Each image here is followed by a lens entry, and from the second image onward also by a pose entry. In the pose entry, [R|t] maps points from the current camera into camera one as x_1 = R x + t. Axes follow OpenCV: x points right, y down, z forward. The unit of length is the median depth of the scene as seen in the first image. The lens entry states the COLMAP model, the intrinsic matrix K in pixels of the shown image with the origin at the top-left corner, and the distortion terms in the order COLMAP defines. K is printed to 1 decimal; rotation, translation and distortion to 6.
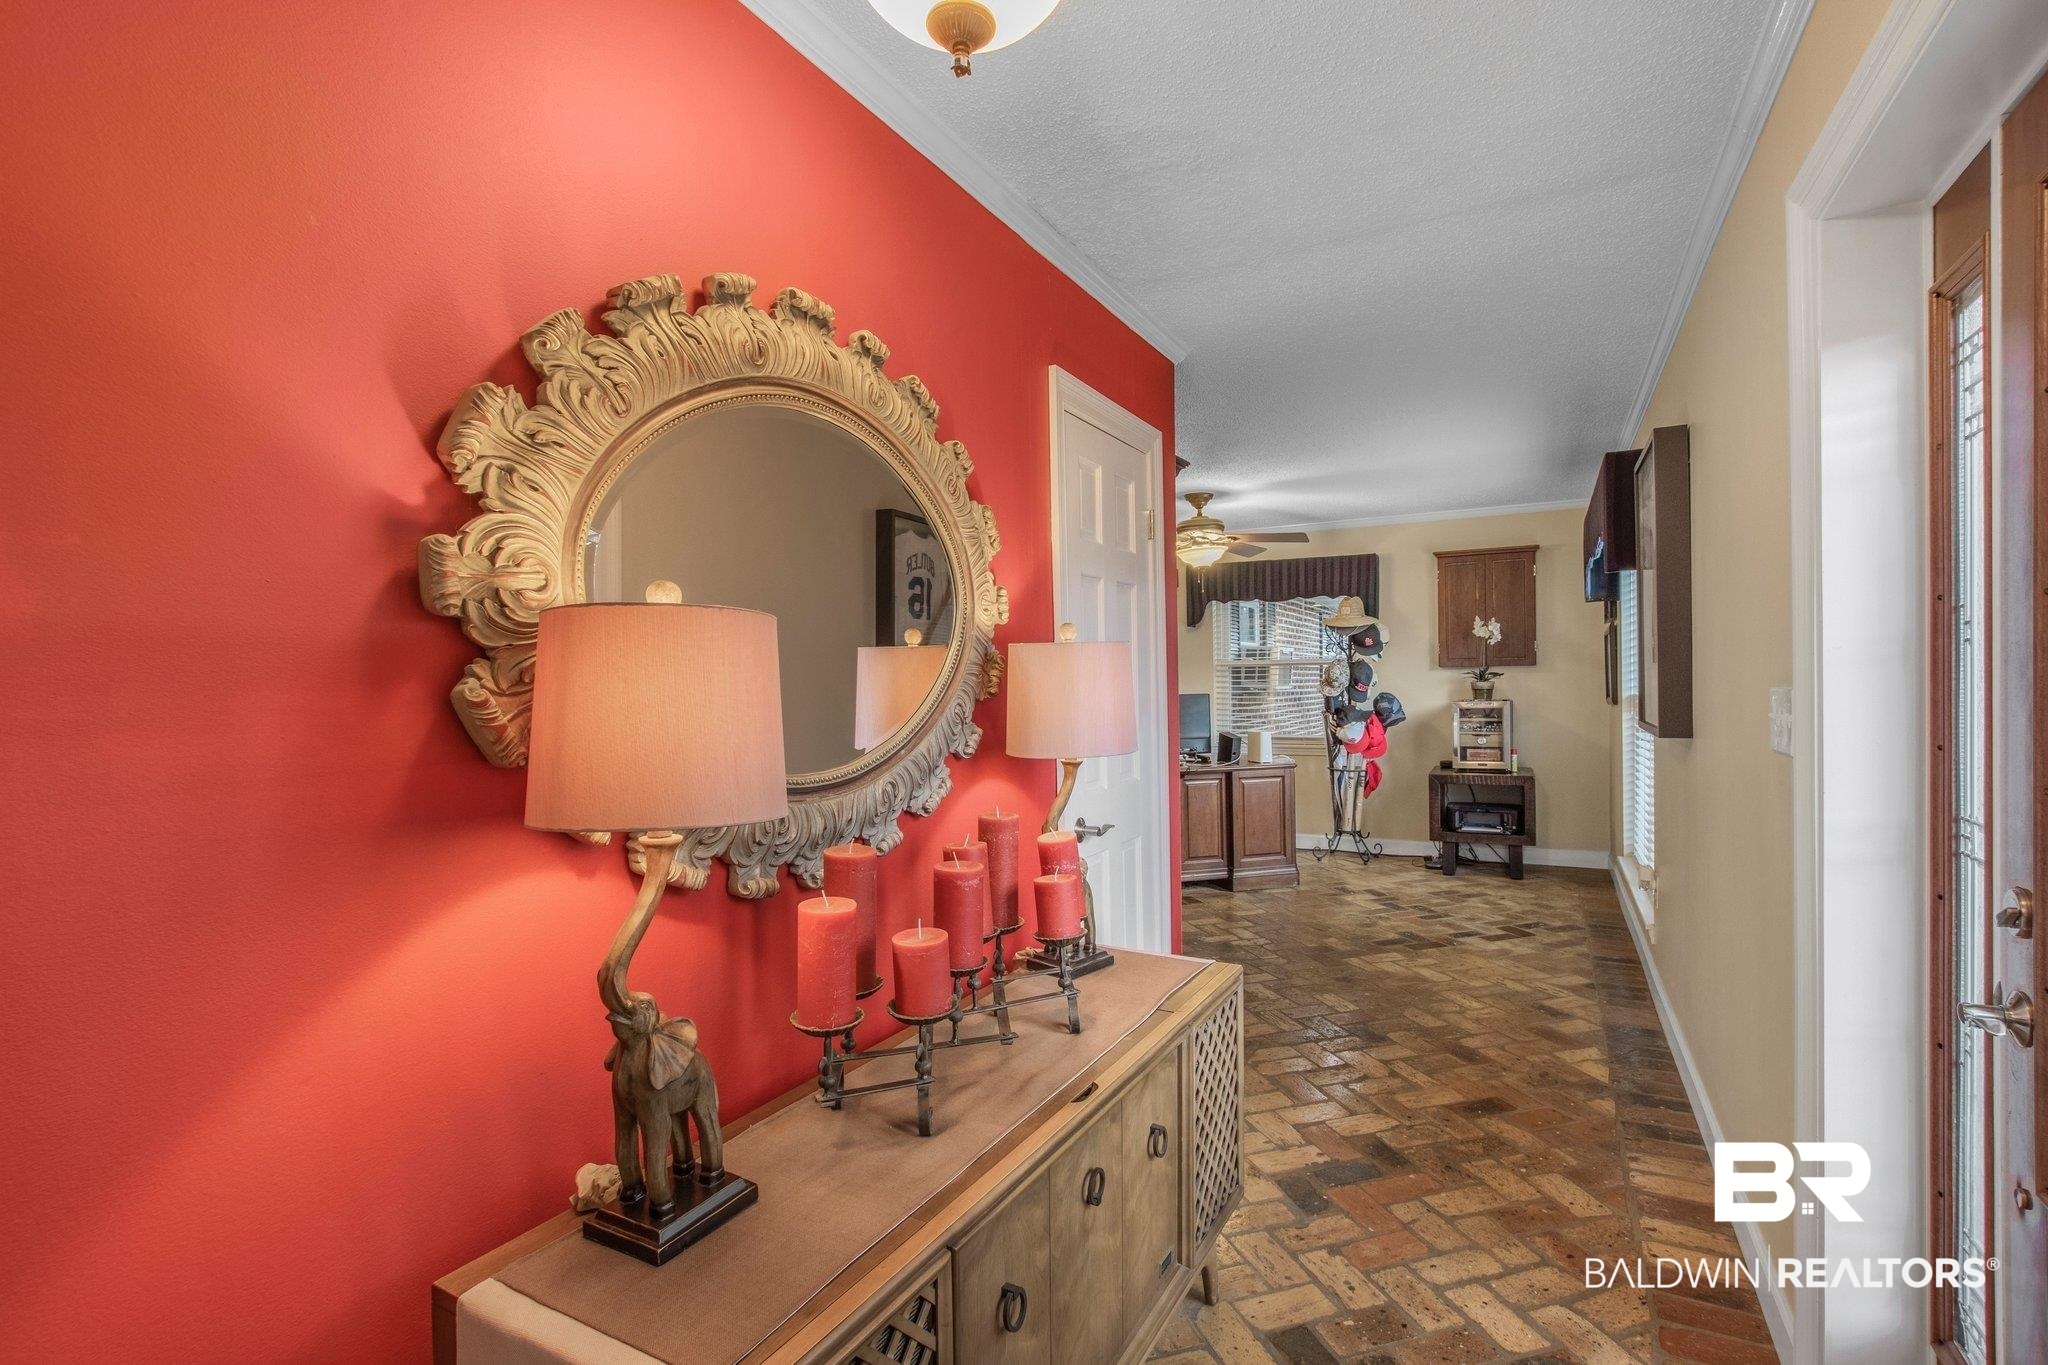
lens RADIAL K [[945.7, 0, 1026.0], [0, 945.7, 689.6], [0, 0, 1]] dist [-0.015113, -0.000369]
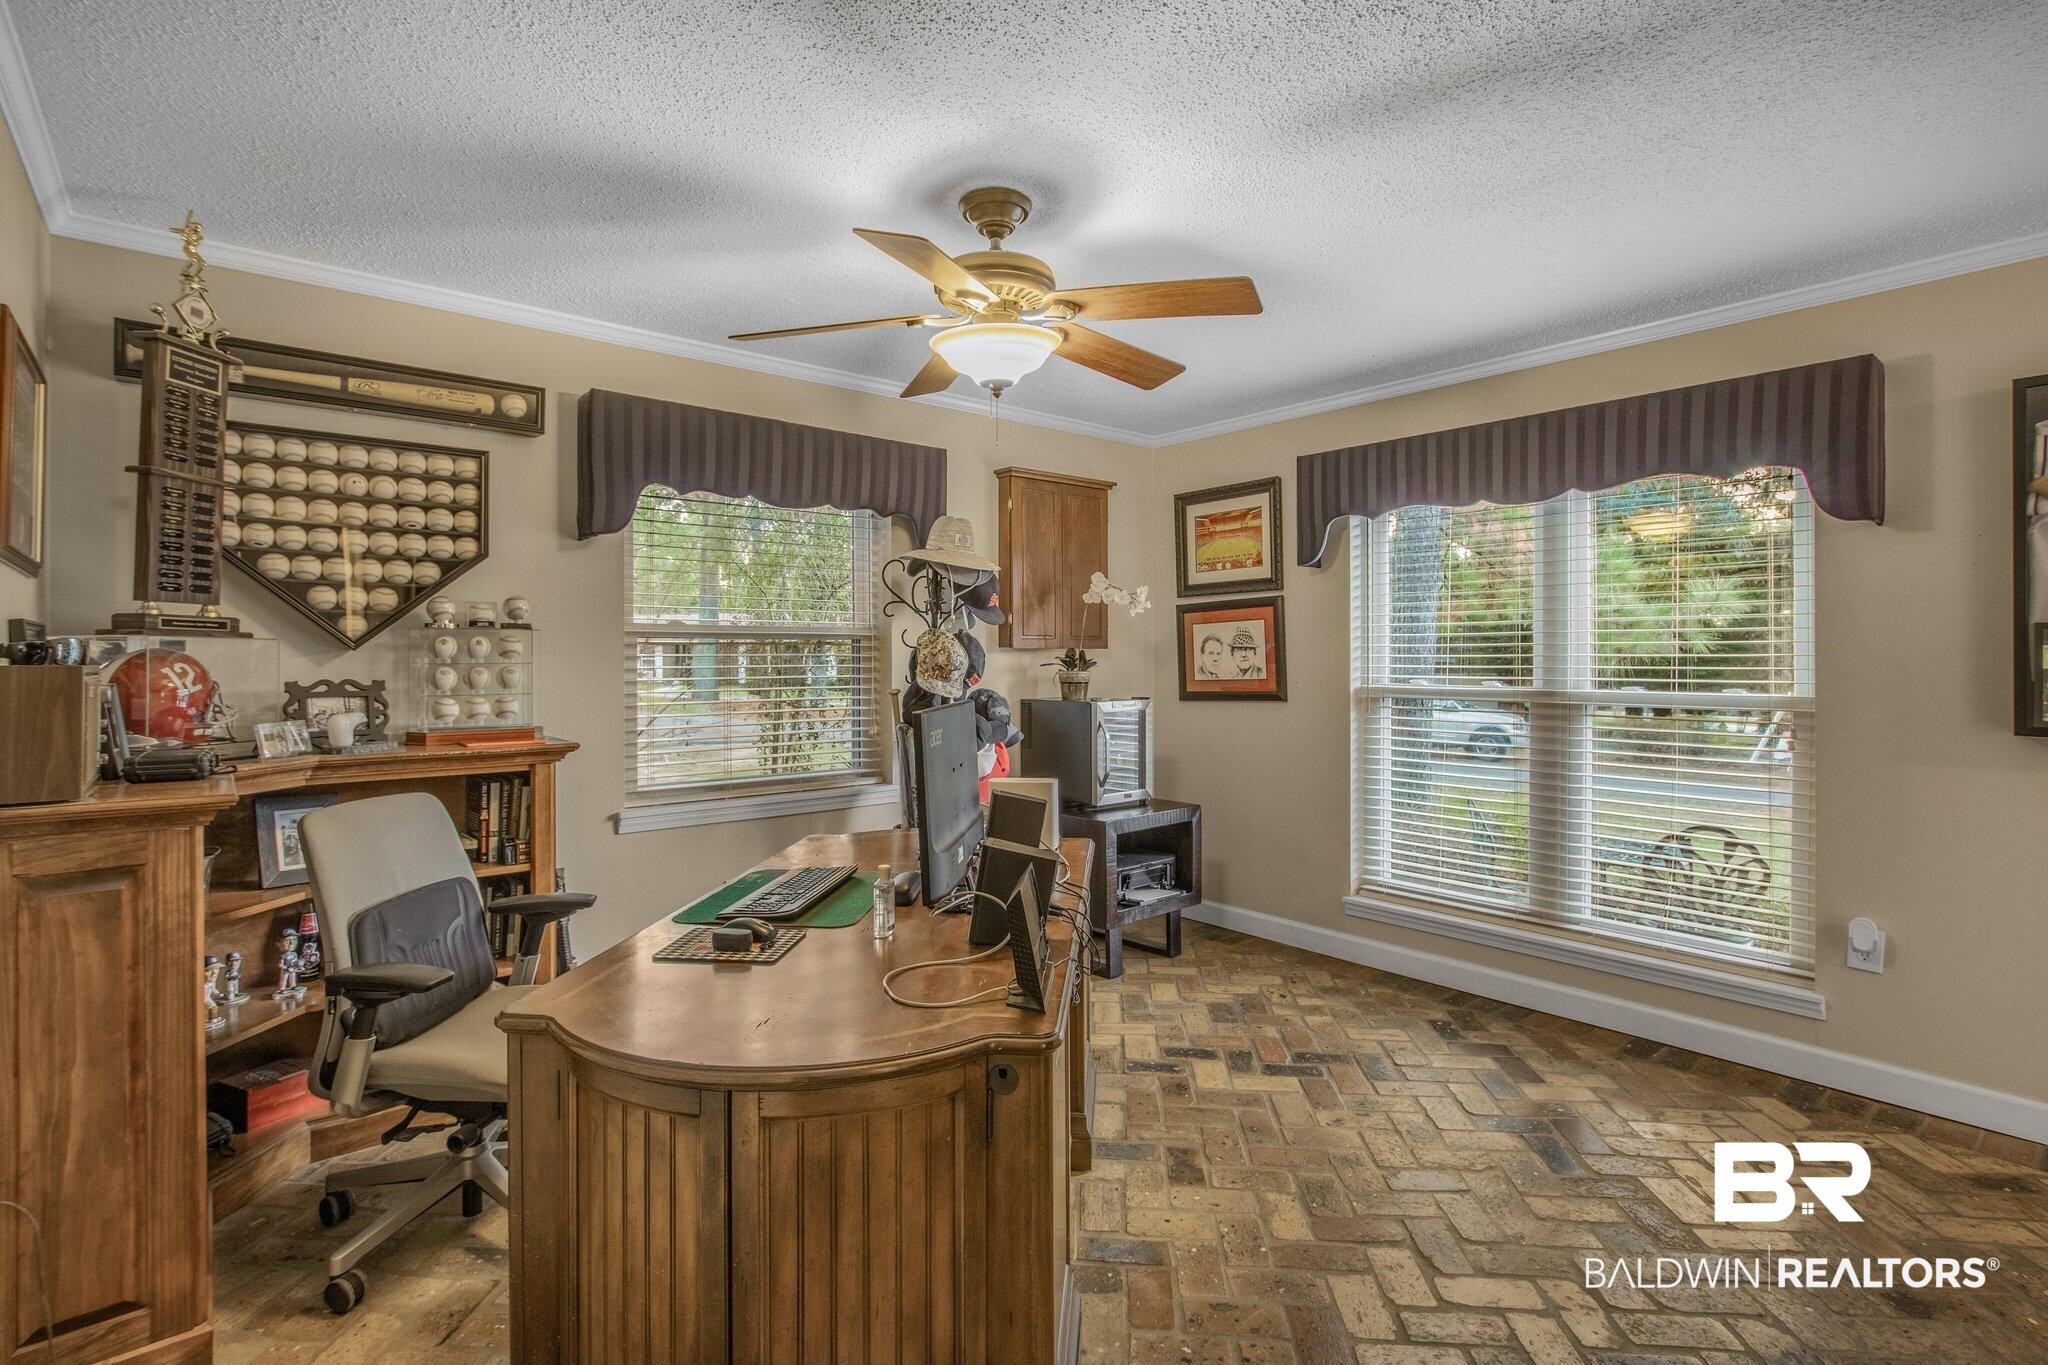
lens RADIAL K [[945.7, 0, 1027.1], [0, 945.7, 667.6], [0, 0, 1]] dist [-0.015113, -0.000369]
pose [[0.359791, 0.004733, 0.933021, -0.231526], [-0.006707, 0.999974, -0.002486, -0.014204], [-0.933009, -0.005363, 0.359813, 1.062350]]
